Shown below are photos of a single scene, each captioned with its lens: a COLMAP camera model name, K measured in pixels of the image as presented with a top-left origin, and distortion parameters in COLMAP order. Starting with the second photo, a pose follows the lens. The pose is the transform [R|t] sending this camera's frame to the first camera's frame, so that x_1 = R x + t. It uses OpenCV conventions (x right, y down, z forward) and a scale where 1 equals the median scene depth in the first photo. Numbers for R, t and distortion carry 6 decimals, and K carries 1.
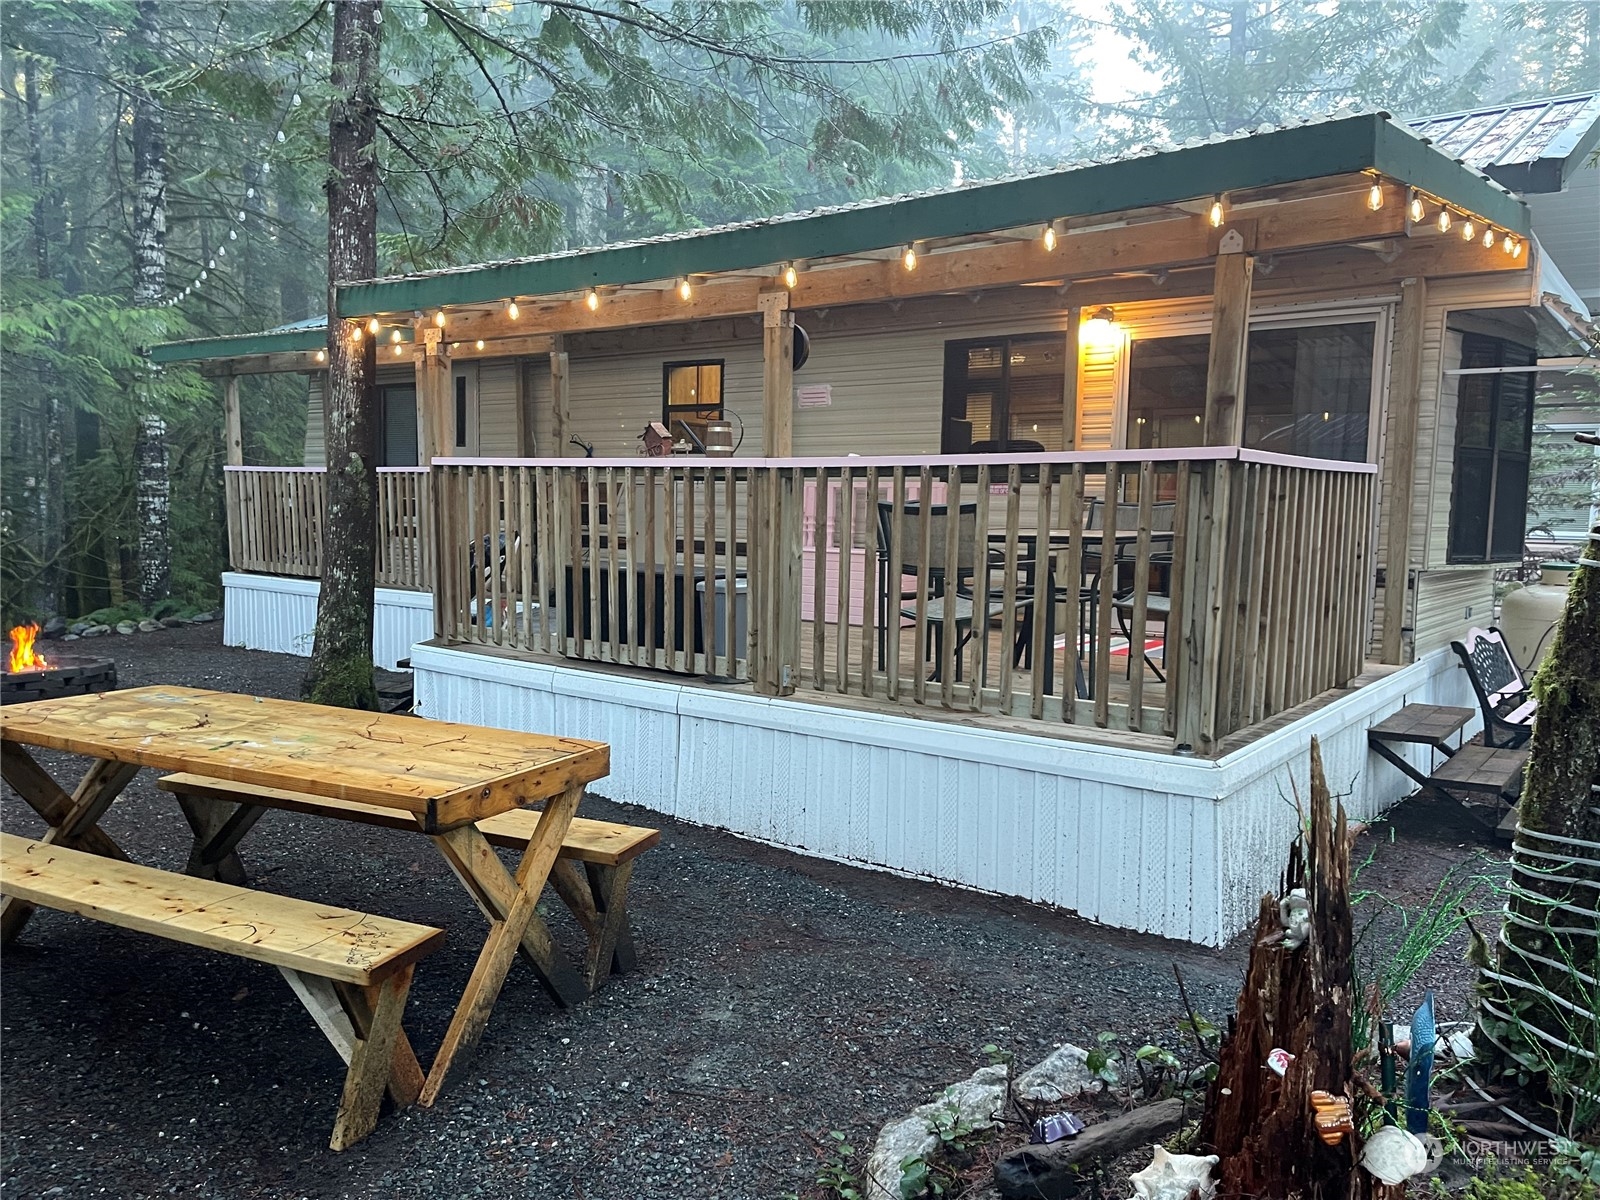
lens RADIAL K [[1197.4, 0, 819.4], [0, 1197.4, 625.6], [0, 0, 1]] dist [0.043543, -0.033122]
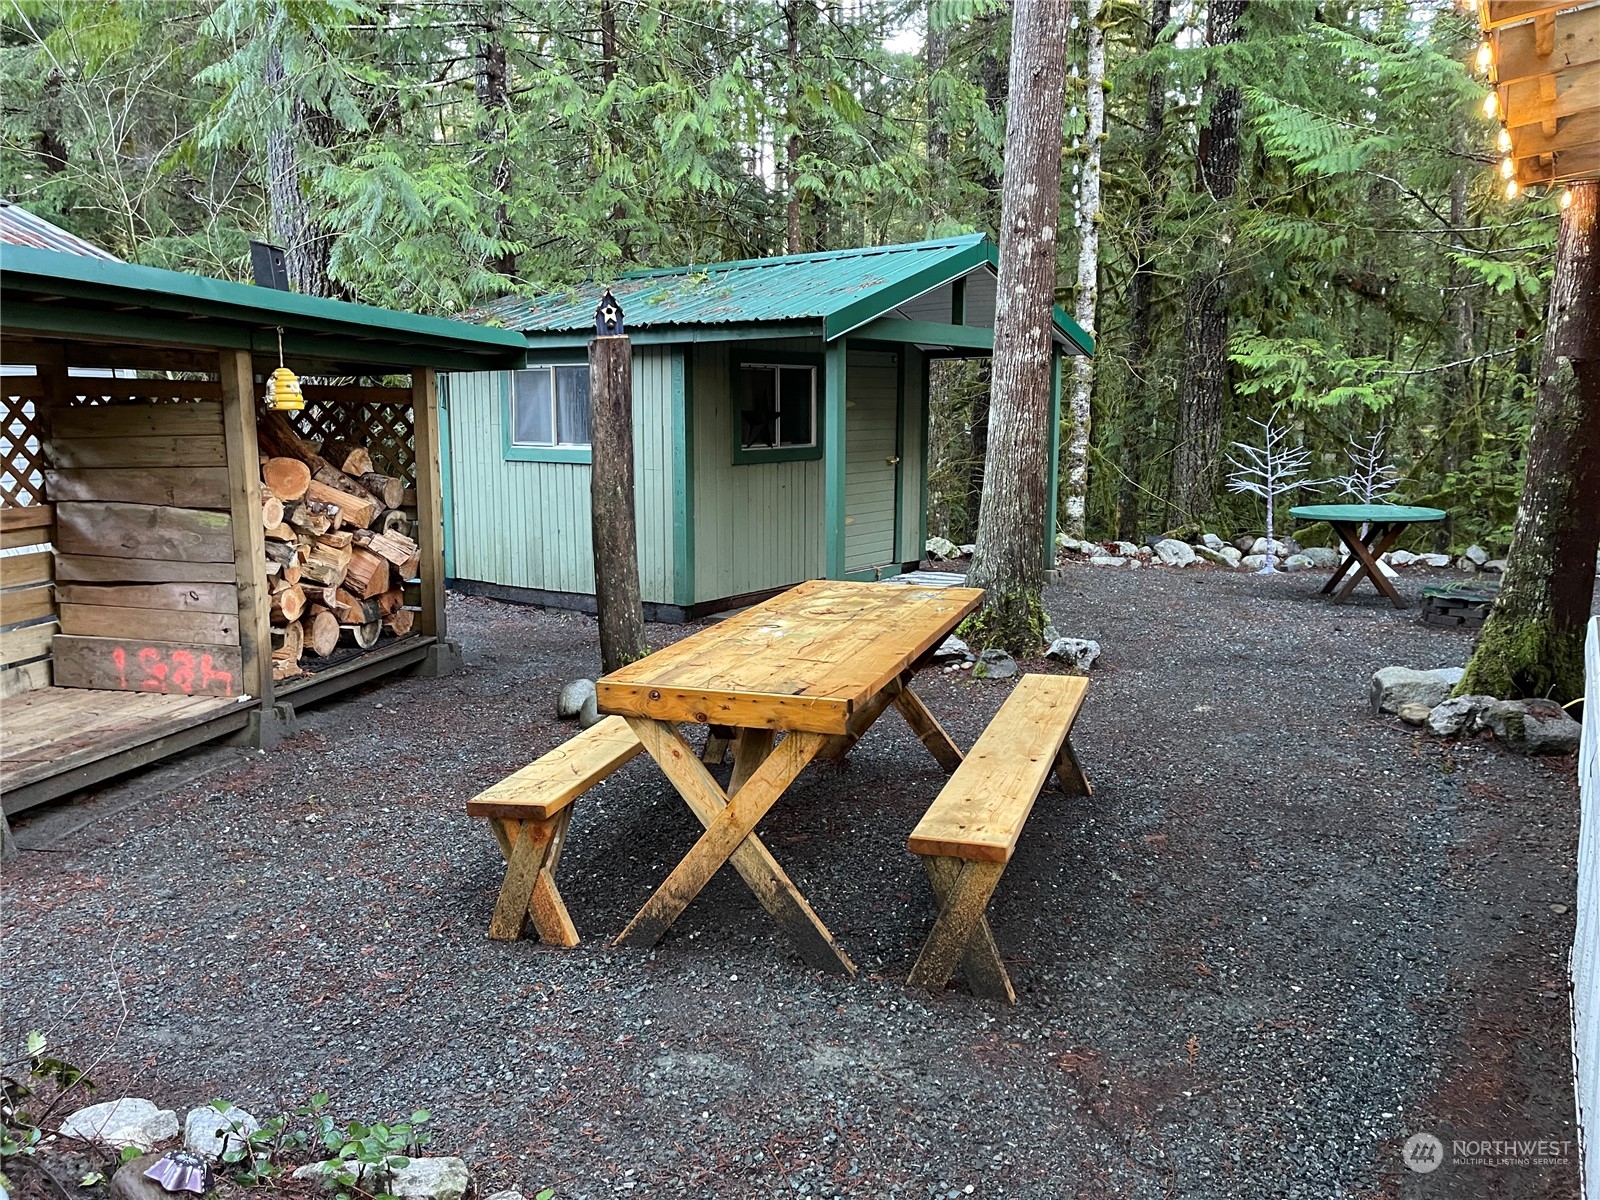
lens RADIAL K [[1197.4, 0, 794.6], [0, 1197.4, 590.5], [0, 0, 1]] dist [0.043543, -0.033122]
pose [[0.081553, 0.120691, -0.989334, 0.166584], [-0.091123, 0.989386, 0.113186, -0.018606], [0.992495, 0.080921, 0.091686, 0.215357]]
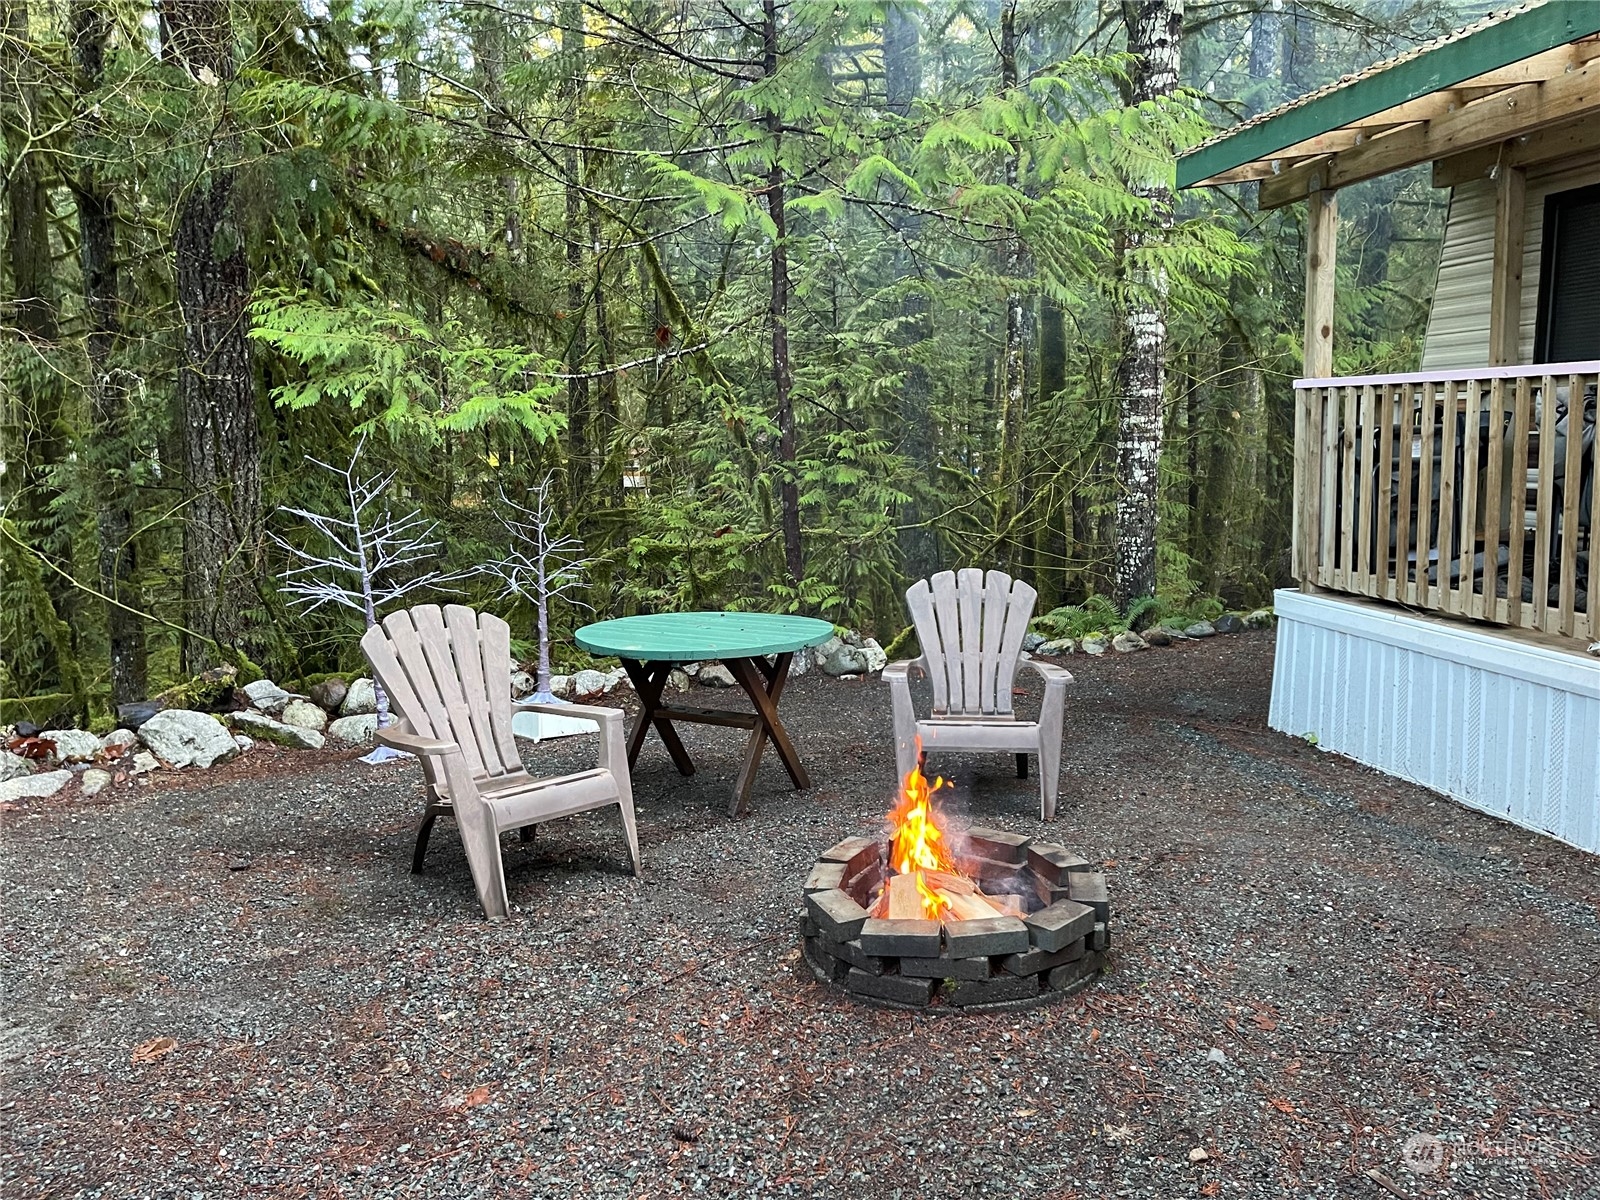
lens RADIAL K [[1197.4, 0, 803.8], [0, 1197.4, 601.7], [0, 0, 1]] dist [0.043543, -0.033122]
pose [[0.738761, 0.060683, -0.671230, -0.249573], [-0.033830, 0.998022, 0.052994, -0.049577], [0.673117, -0.016442, 0.739353, 0.405964]]
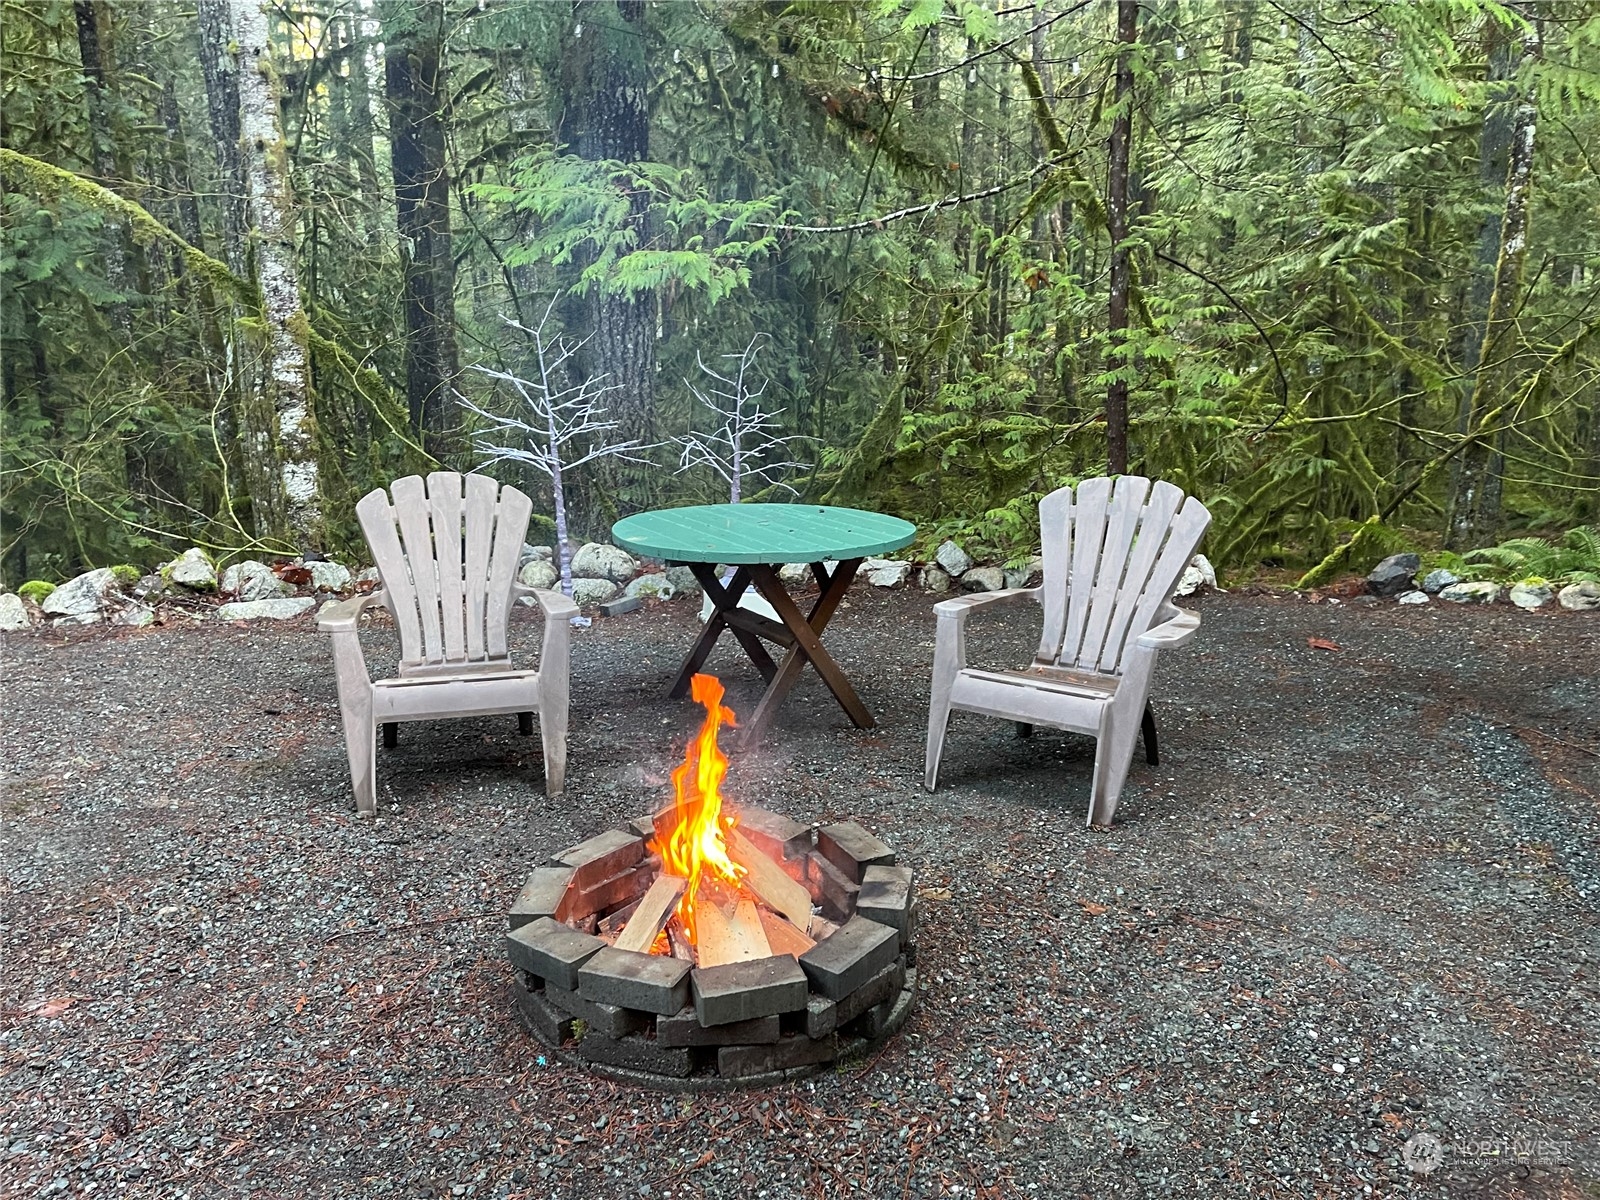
lens RADIAL K [[1197.4, 0, 787.4], [0, 1197.4, 607.4], [0, 0, 1]] dist [0.043543, -0.033122]
pose [[0.332688, 0.202875, -0.920956, -0.223935], [-0.079008, 0.979148, 0.187153, -0.058616], [0.939721, 0.010499, 0.341780, 0.550421]]
